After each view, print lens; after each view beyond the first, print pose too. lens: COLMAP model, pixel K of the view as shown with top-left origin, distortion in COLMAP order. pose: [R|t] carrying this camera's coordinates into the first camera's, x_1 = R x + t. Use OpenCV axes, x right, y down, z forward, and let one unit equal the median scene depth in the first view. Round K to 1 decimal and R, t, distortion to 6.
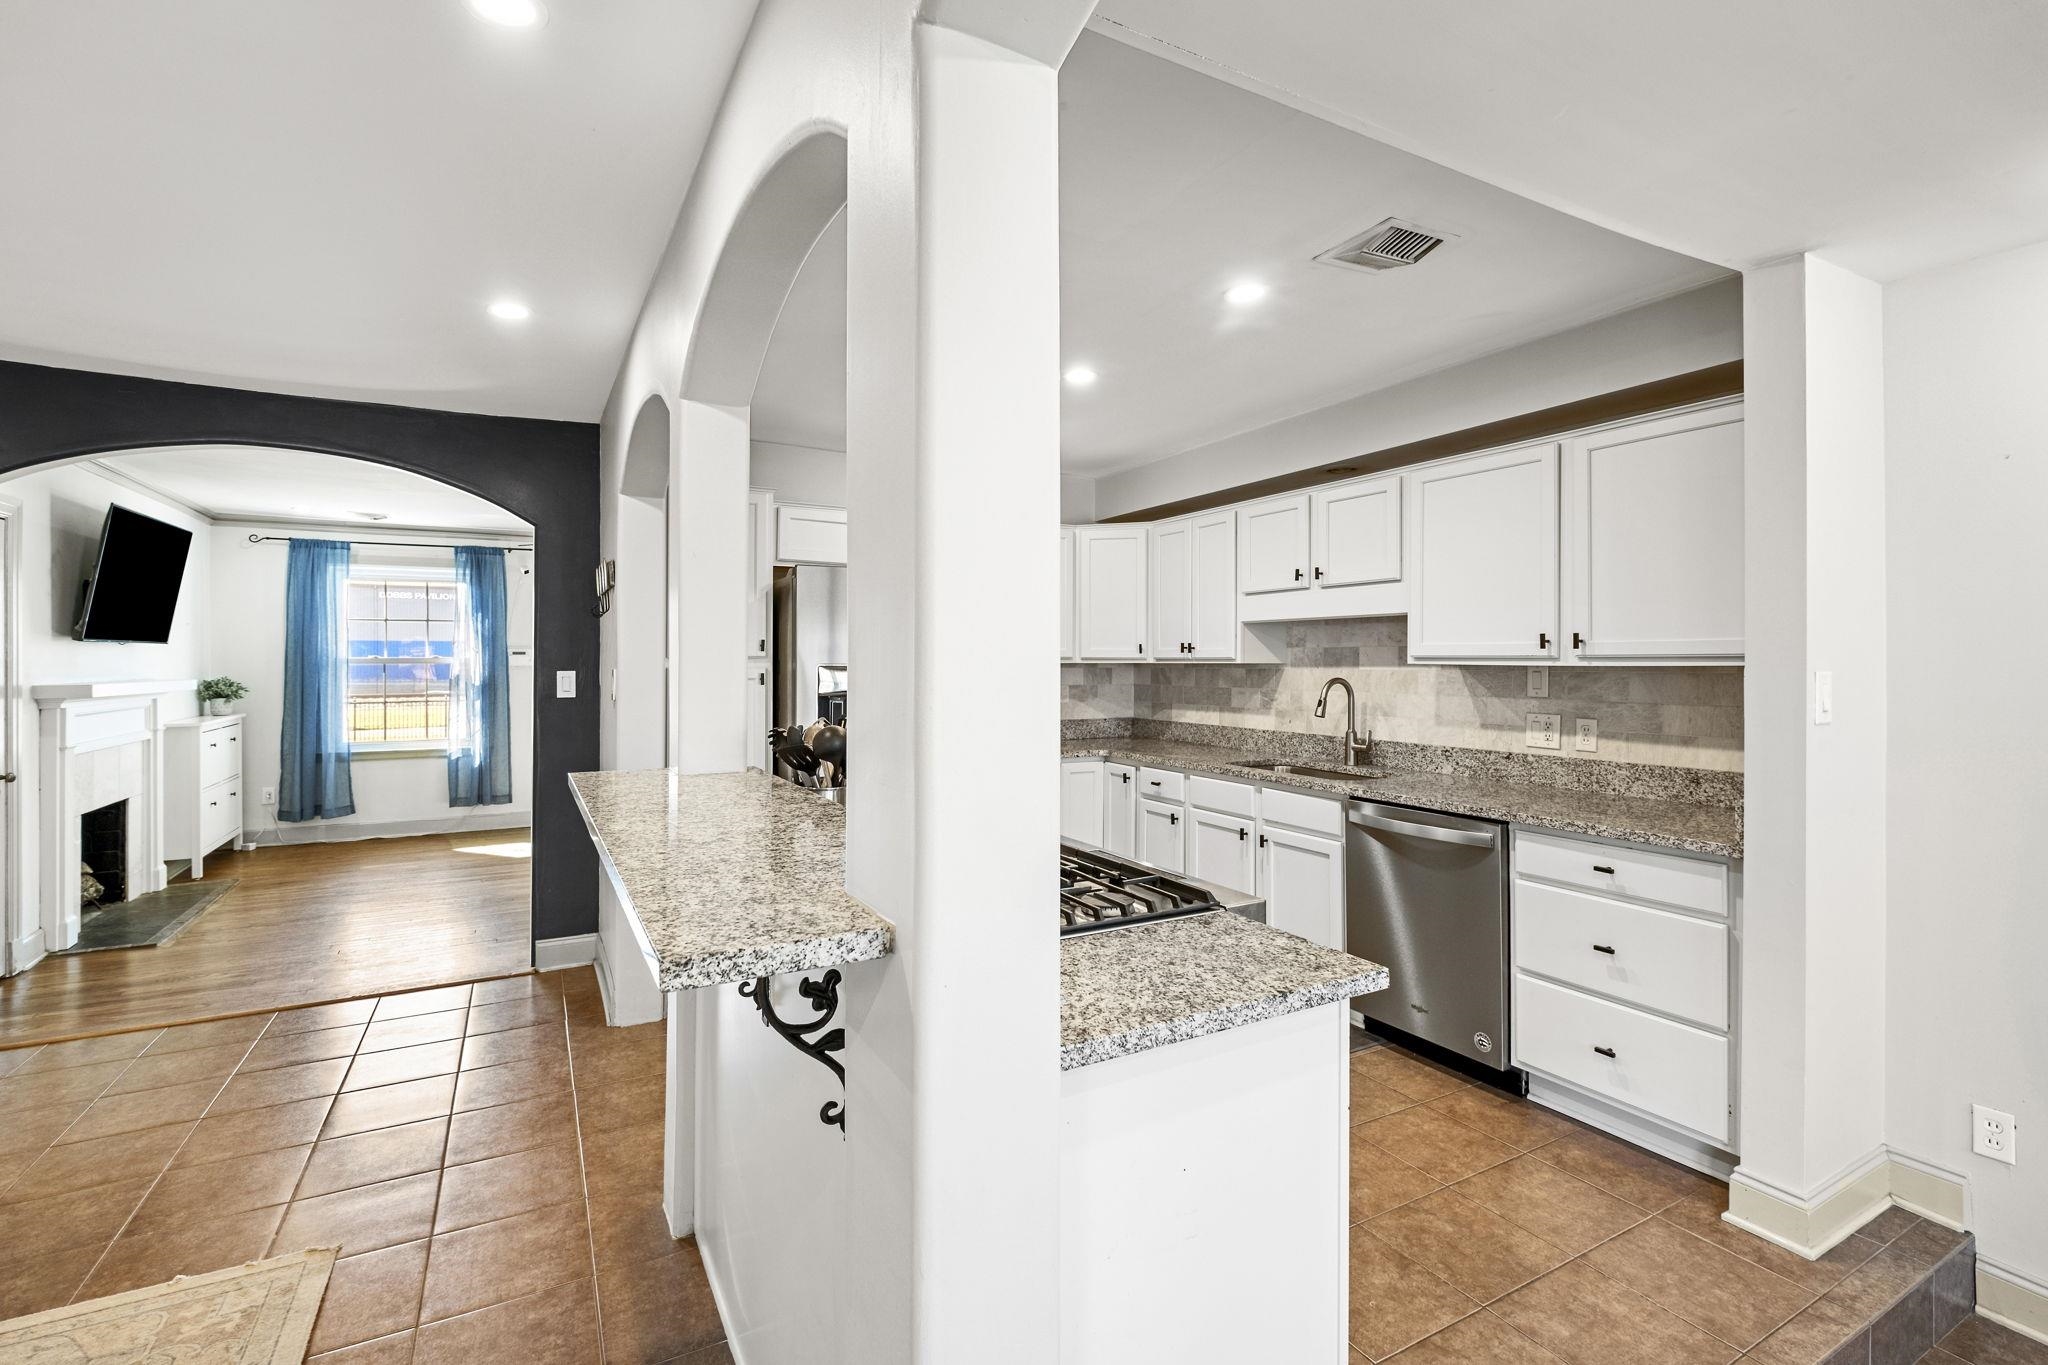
lens RADIAL K [[917.7, 0, 1027.3], [0, 917.7, 656.5], [0, 0, 1]] dist [0.000846, -0.000262]
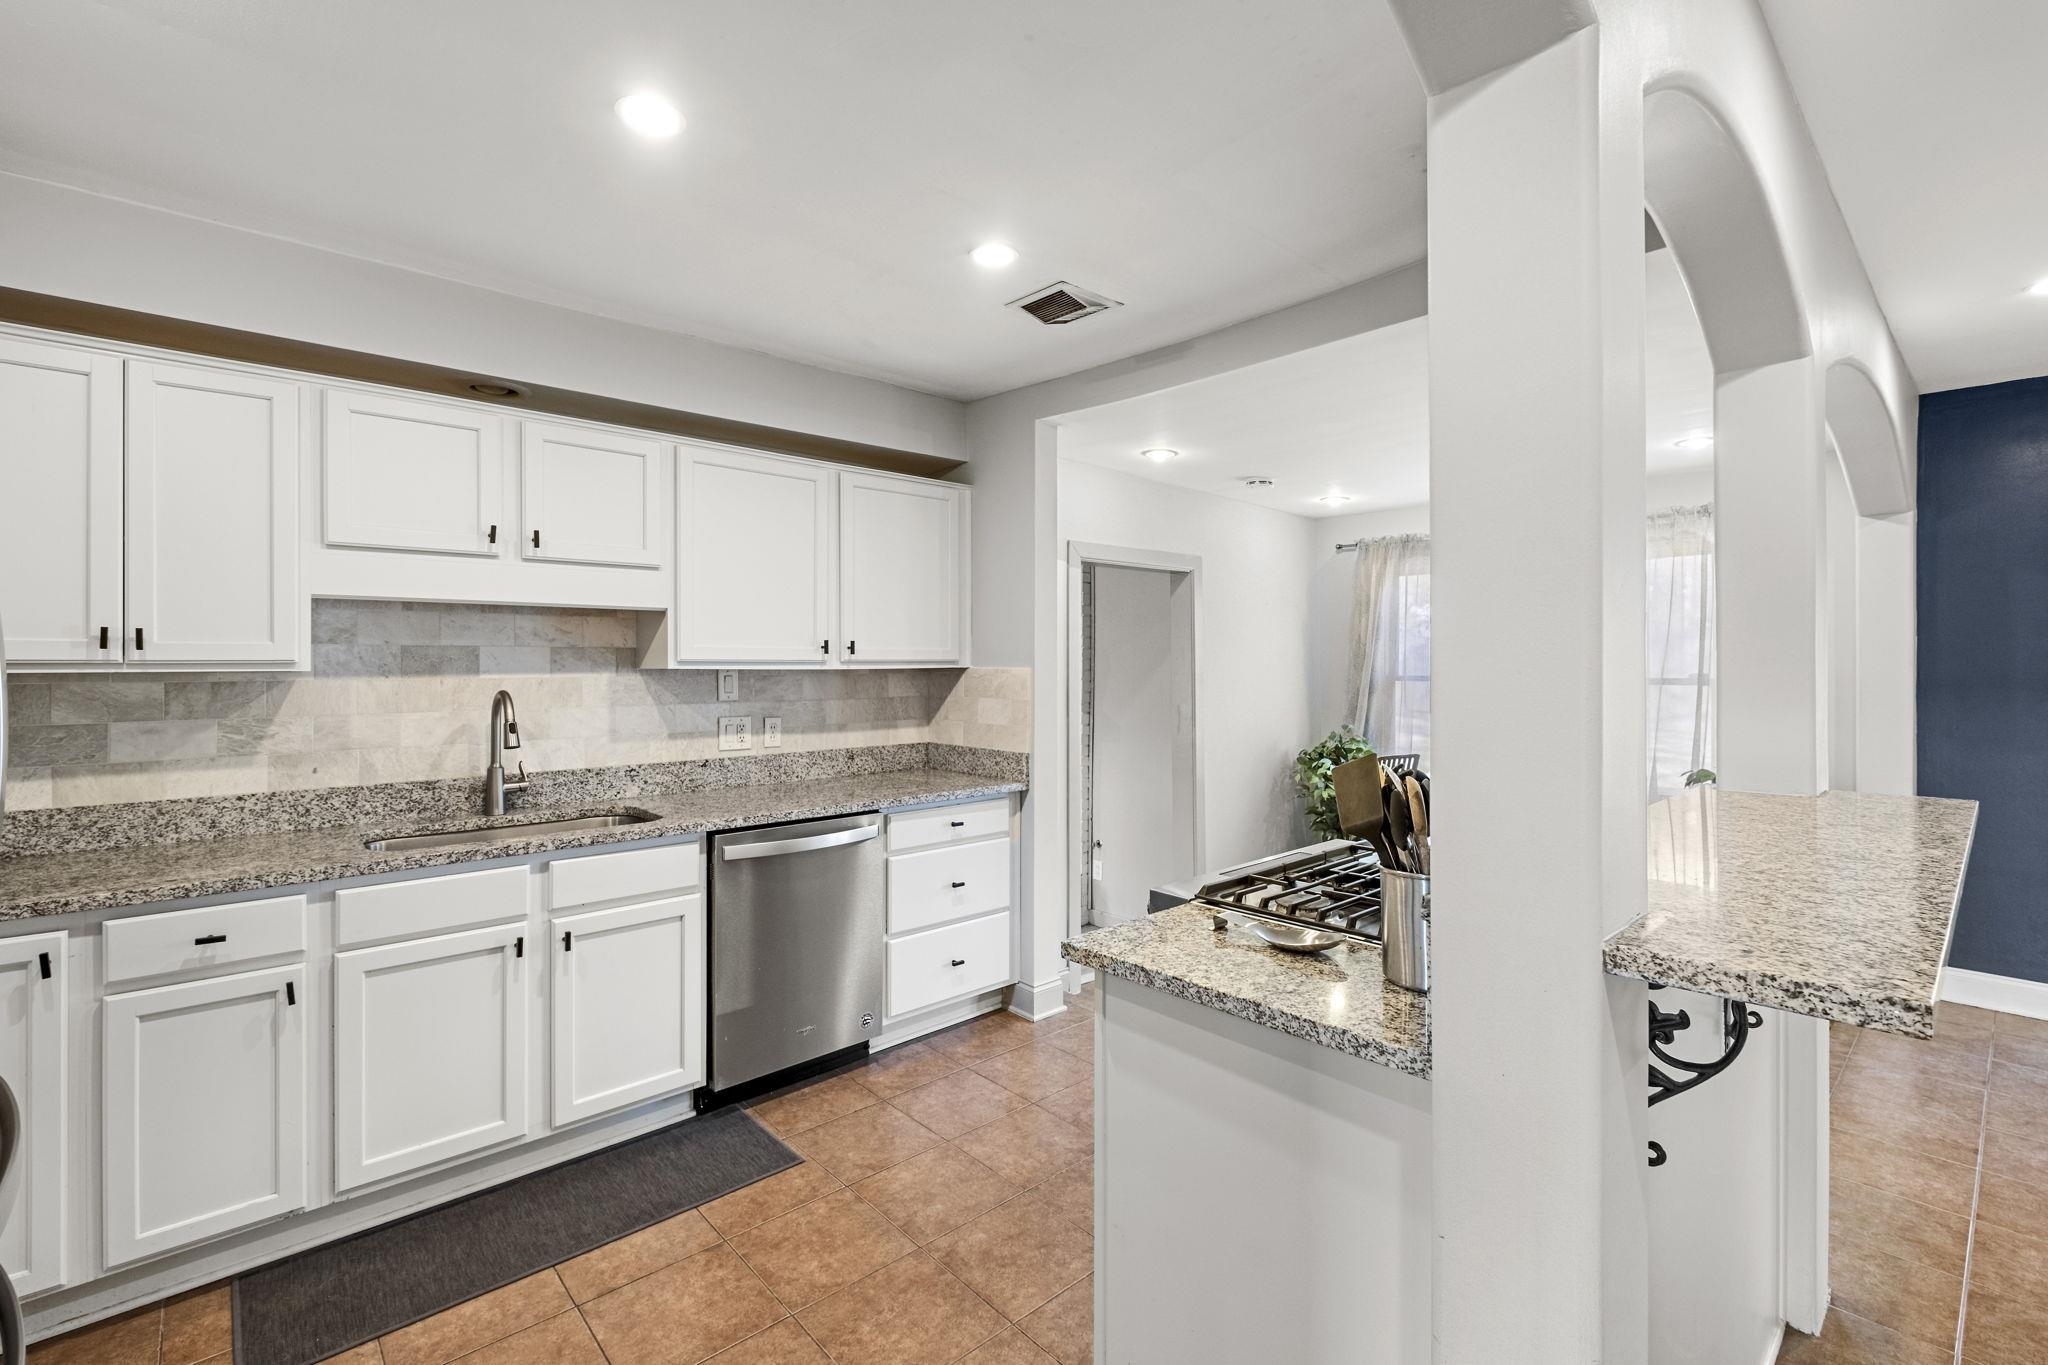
lens RADIAL K [[906.5, 0, 1014.4], [0, 906.5, 666.6], [0, 0, 1]] dist [0.000968, 0.000022]
pose [[-0.222206, -0.003193, 0.974994, -0.483106], [-0.002109, 0.999994, 0.002794, 0.002902], [-0.974997, -0.001436, -0.222212, 0.901452]]
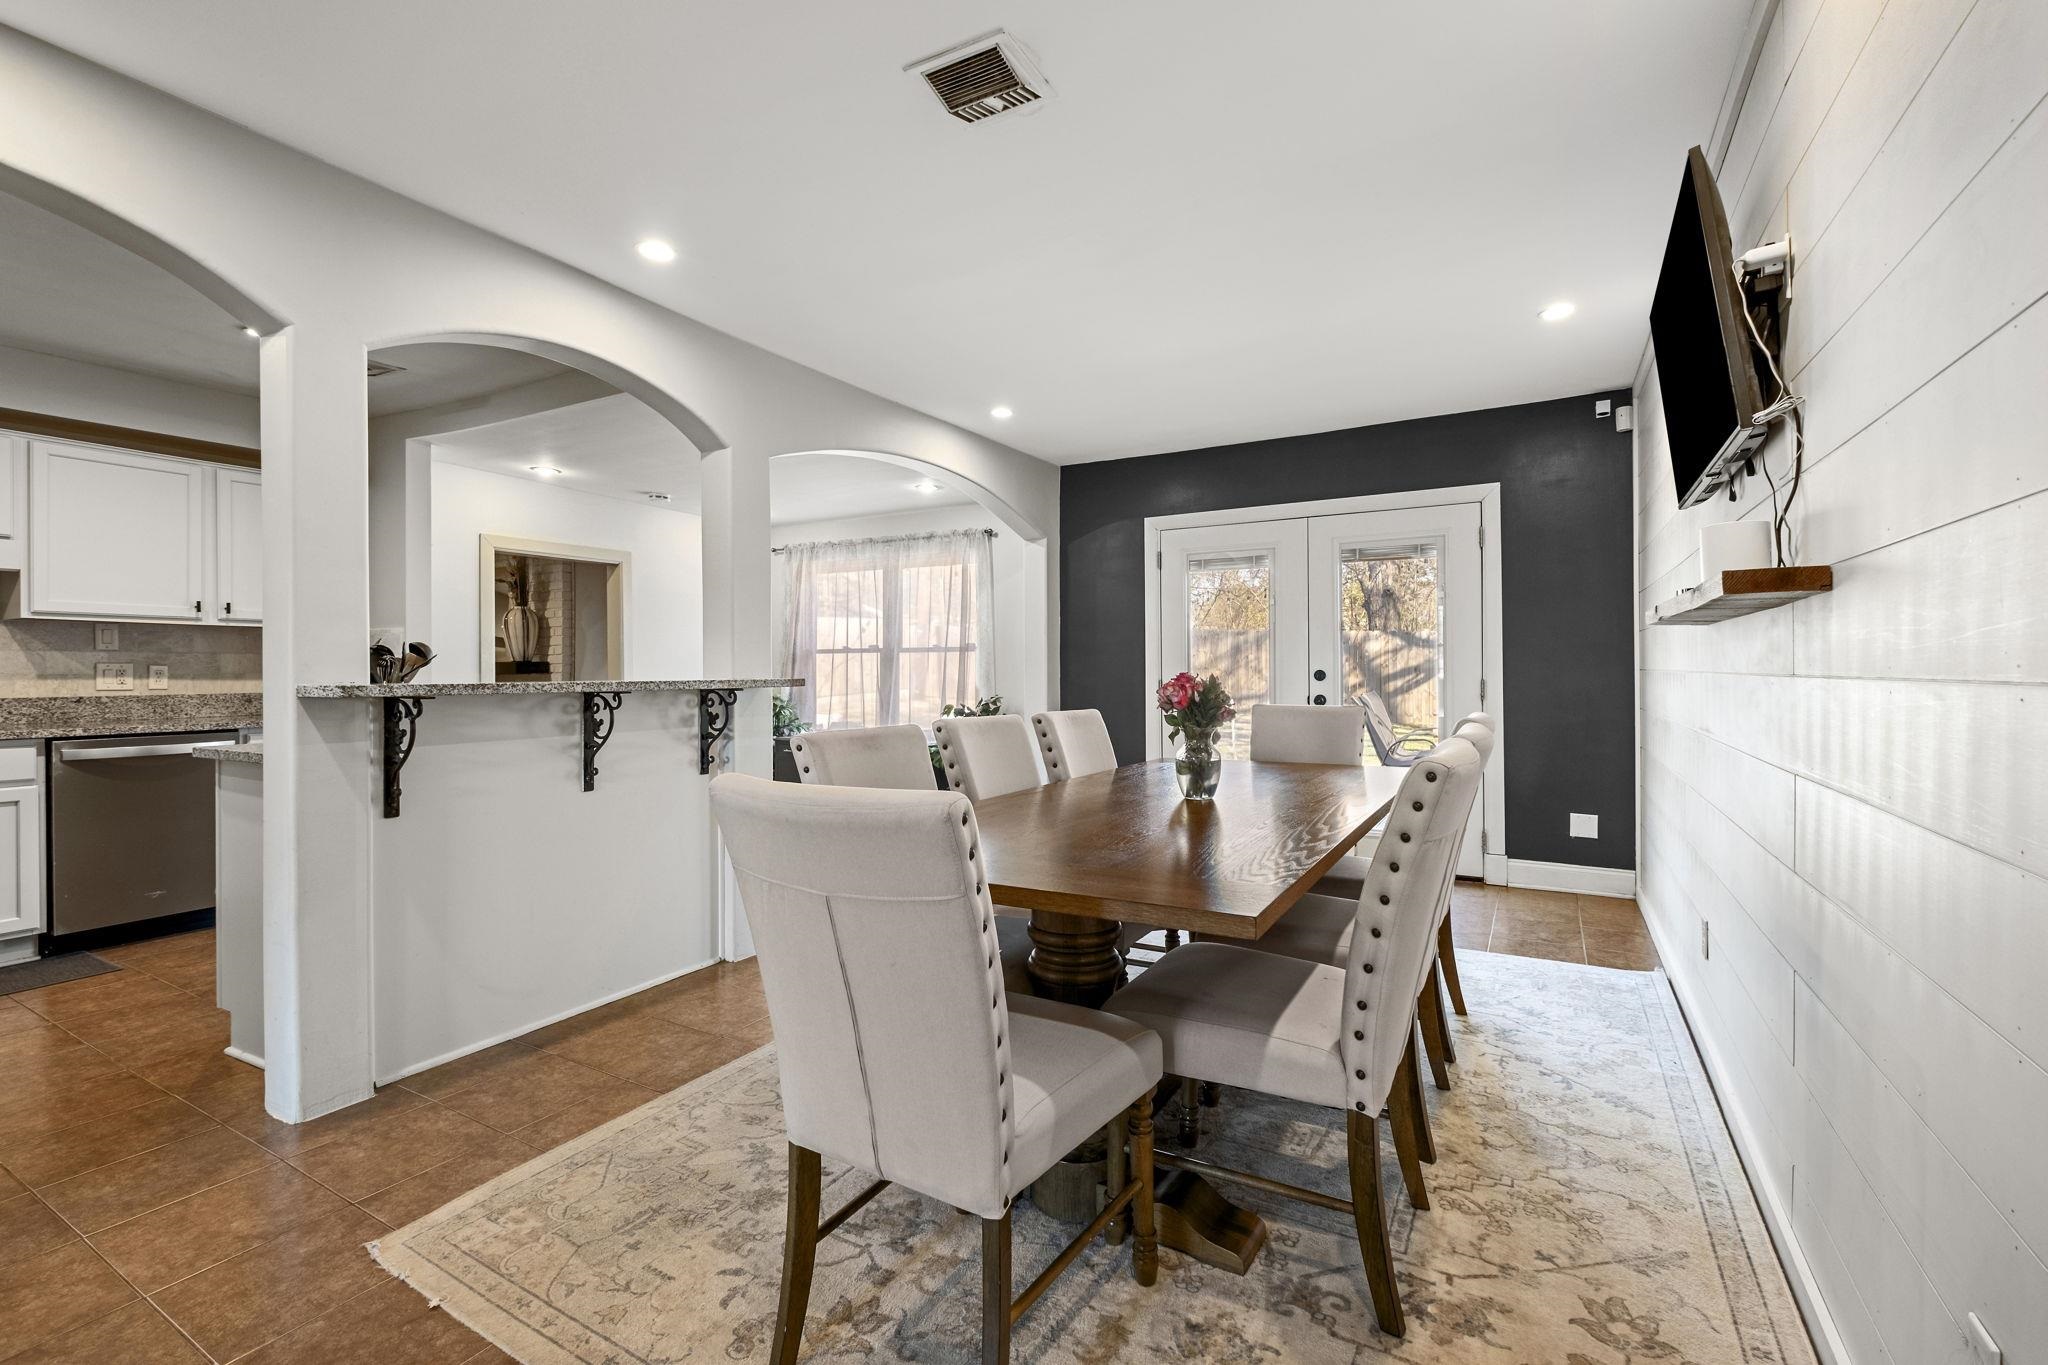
lens RADIAL K [[906.0, 0, 1018.5], [0, 906.0, 673.3], [0, 0, 1]] dist [-0.003374, -0.000879]
pose [[-0.519814, -0.003018, 0.854274, -1.109626], [0.000377, 0.999993, 0.003763, 0.070528], [-0.854279, 0.002278, -0.519809, 0.573154]]
